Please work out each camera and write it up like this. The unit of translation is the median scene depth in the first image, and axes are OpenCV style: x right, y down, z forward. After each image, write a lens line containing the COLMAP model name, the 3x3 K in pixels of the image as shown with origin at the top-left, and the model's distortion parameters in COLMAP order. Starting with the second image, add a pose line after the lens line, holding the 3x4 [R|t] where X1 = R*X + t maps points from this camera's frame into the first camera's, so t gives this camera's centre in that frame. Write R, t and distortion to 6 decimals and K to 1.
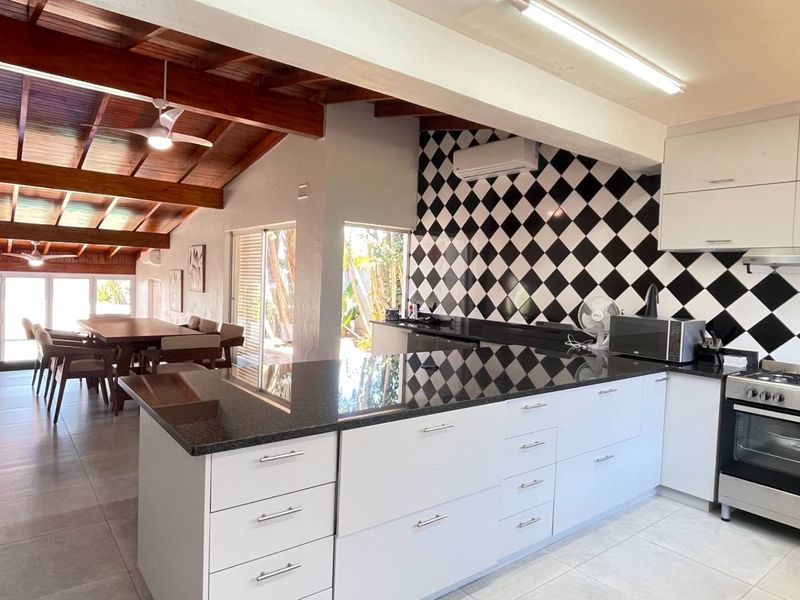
lens RADIAL K [[508.3, 0, 395.0], [0, 508.3, 301.6], [0, 0, 1]] dist [-0.024474, 0.002592]
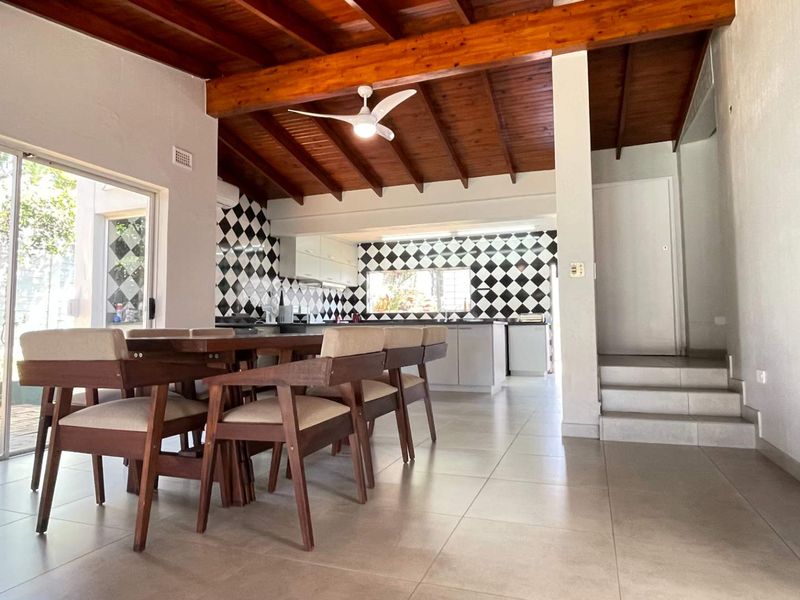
lens RADIAL K [[508.3, 0, 401.3], [0, 508.3, 294.7], [0, 0, 1]] dist [-0.024474, 0.002592]
pose [[-0.531150, 0.015363, 0.847138, -1.545746], [0.019816, 0.999787, -0.005707, 0.000938], [-0.847046, 0.013756, -0.531342, 1.727147]]
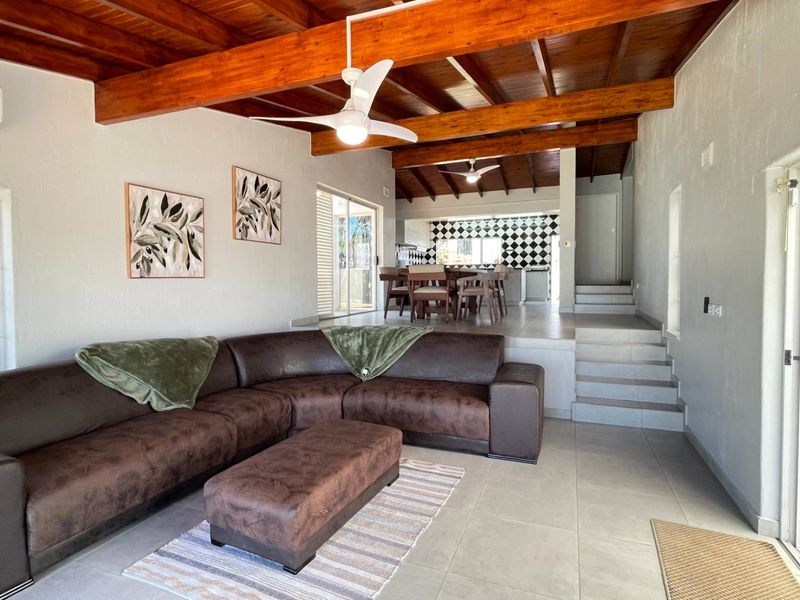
lens RADIAL K [[430.4, 0, 402.8], [0, 430.4, 294.9], [0, 0, 1]] dist [0.001236, -0.001133]
pose [[-0.507231, -0.068812, 0.859059, -2.255347], [0.020359, 0.995572, 0.091767, -0.010708], [-0.861570, 0.064037, -0.503584, 2.613106]]
